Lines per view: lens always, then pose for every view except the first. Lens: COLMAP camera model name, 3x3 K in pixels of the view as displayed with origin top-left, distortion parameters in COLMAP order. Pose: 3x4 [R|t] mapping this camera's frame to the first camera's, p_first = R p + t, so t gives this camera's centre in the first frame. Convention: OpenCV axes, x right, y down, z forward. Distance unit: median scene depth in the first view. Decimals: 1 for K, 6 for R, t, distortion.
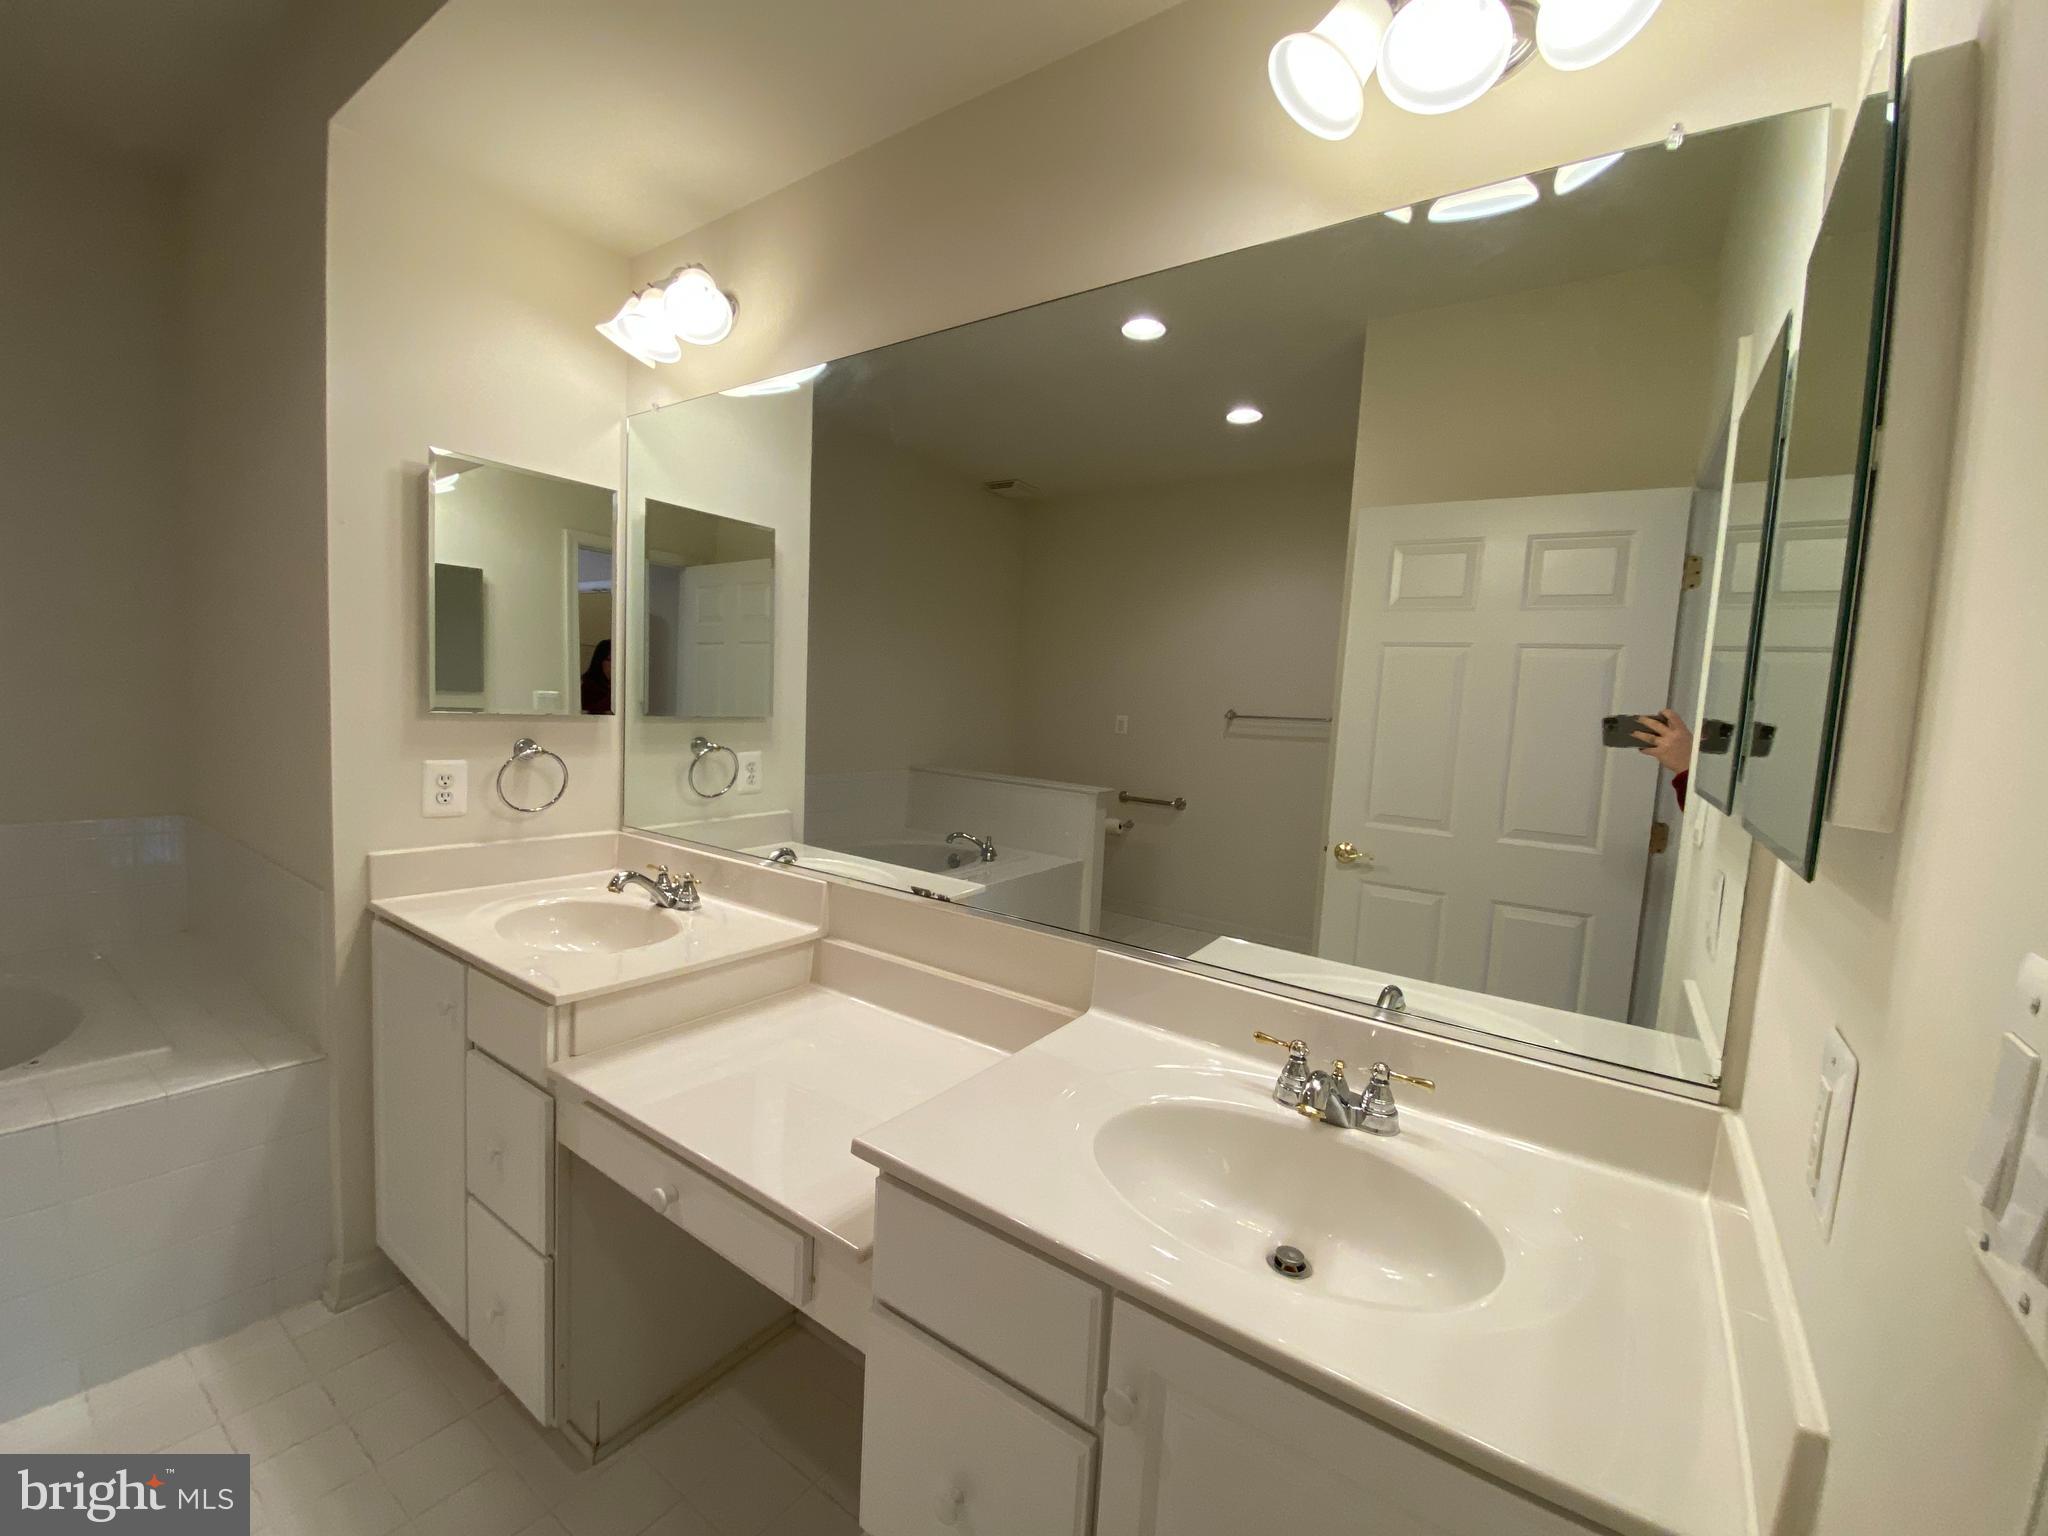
lens RADIAL K [[839.9, 0, 1024.0], [0, 839.9, 768.0], [0, 0, 1]] dist [0.029738, -0.024097]
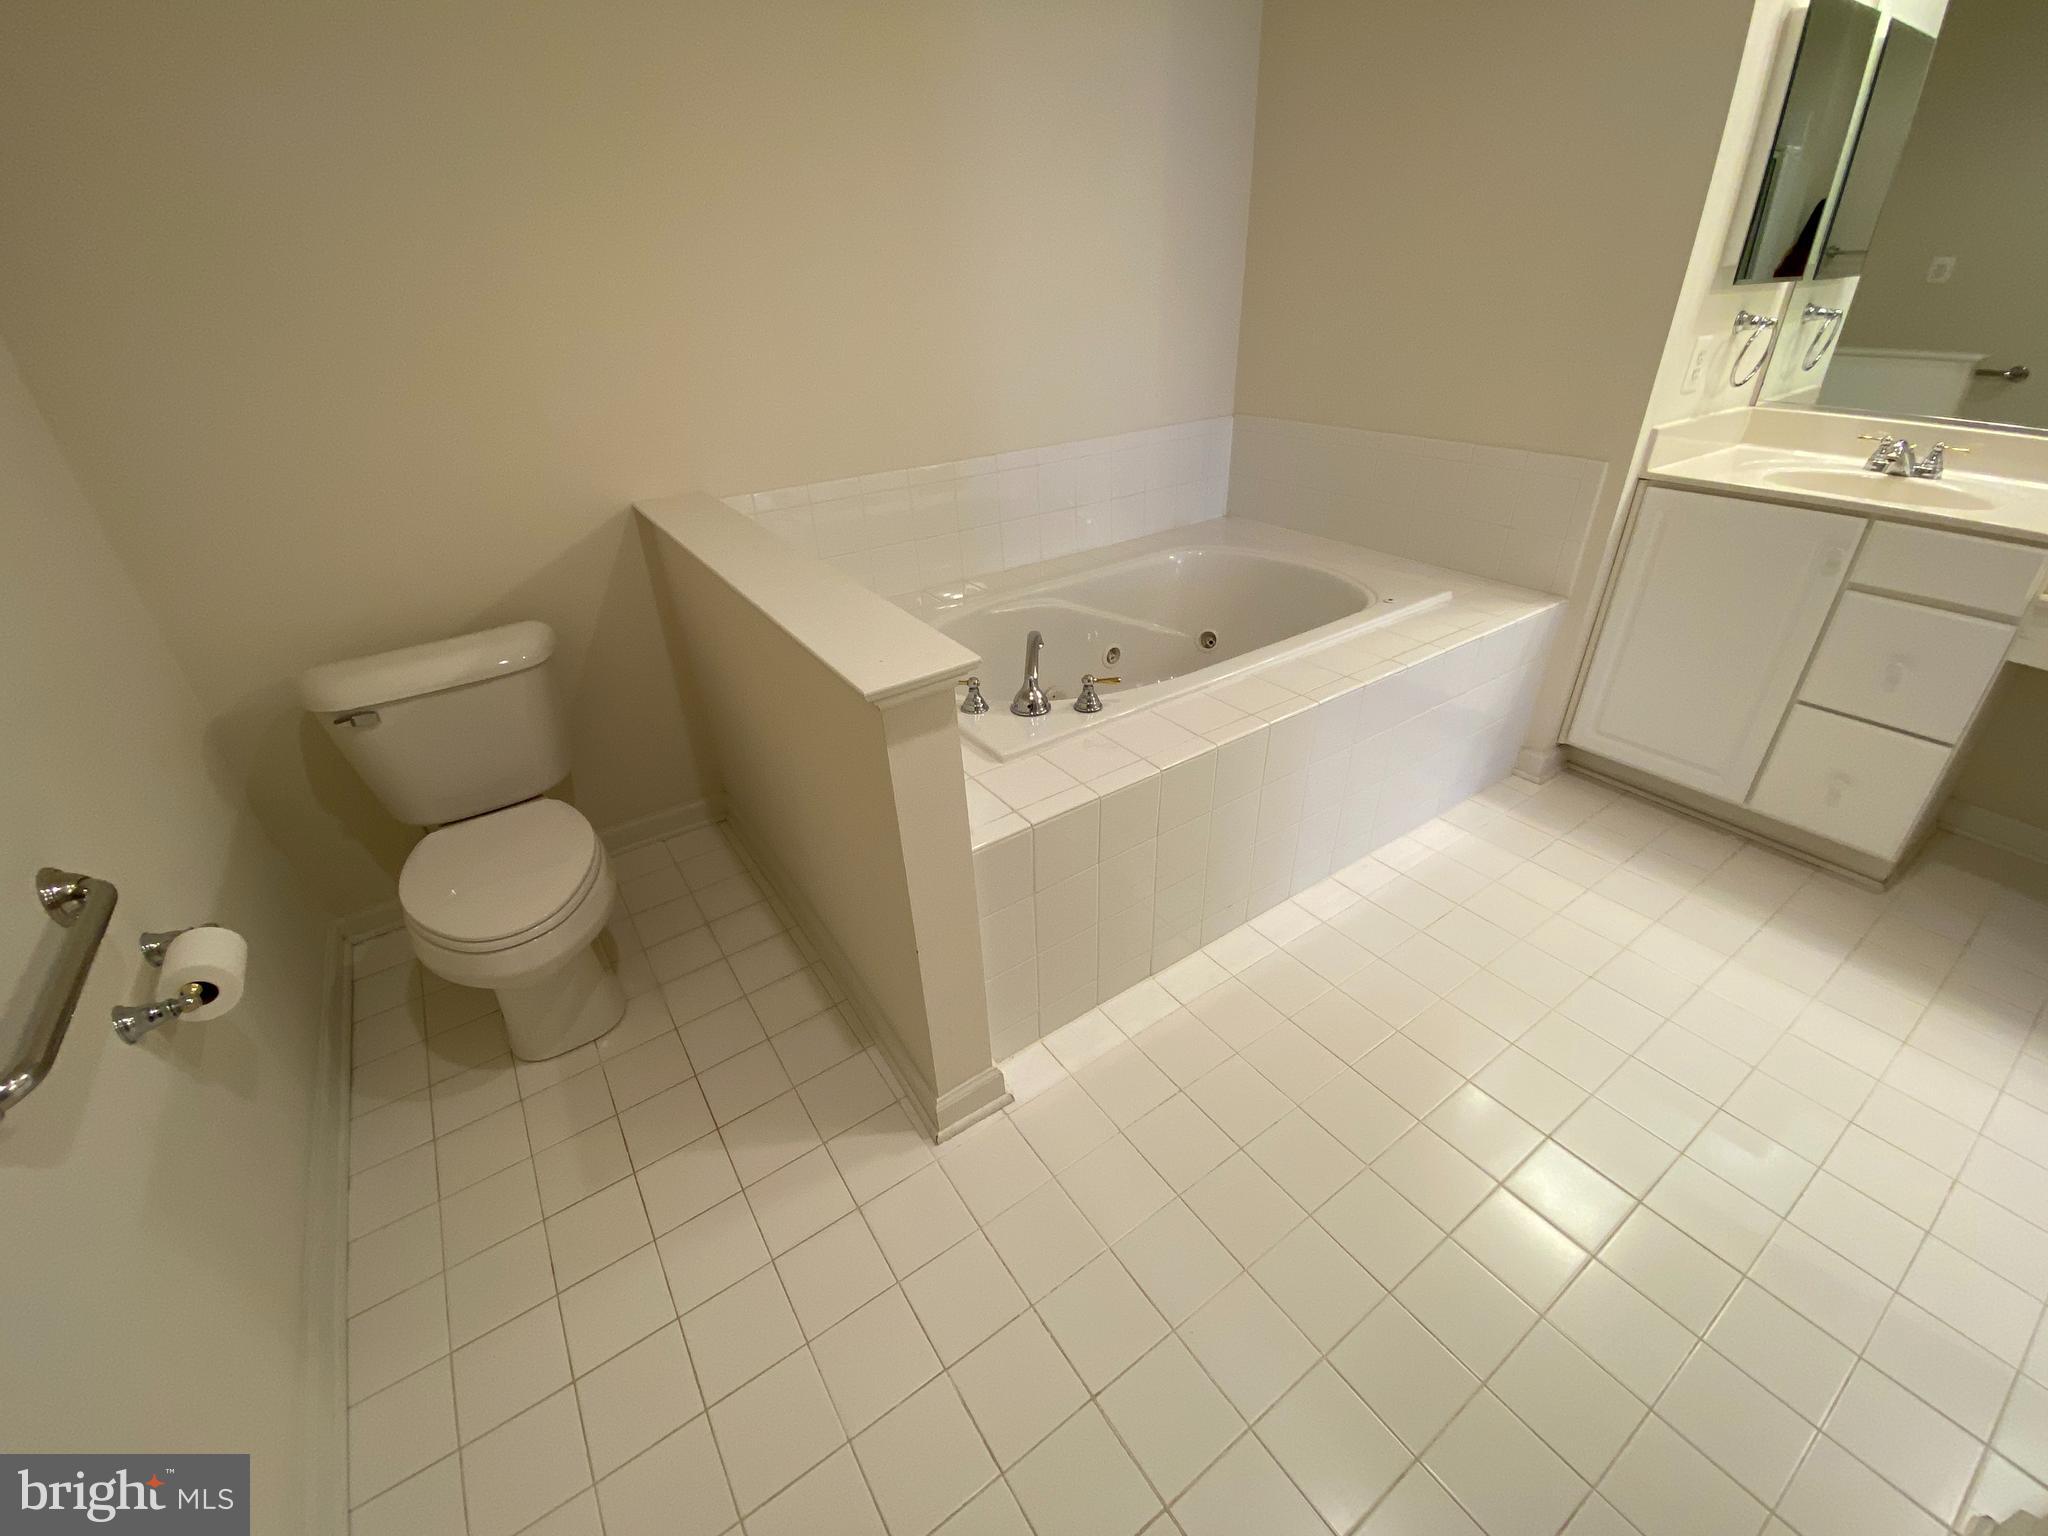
lens RADIAL K [[839.9, 0, 1024.0], [0, 839.9, 768.0], [0, 0, 1]] dist [0.029738, -0.024097]
pose [[0.934189, 0.082725, -0.347056, -0.567355], [0.069814, 0.911558, 0.405202, -0.000633], [0.349881, -0.402764, 0.845792, -0.230205]]
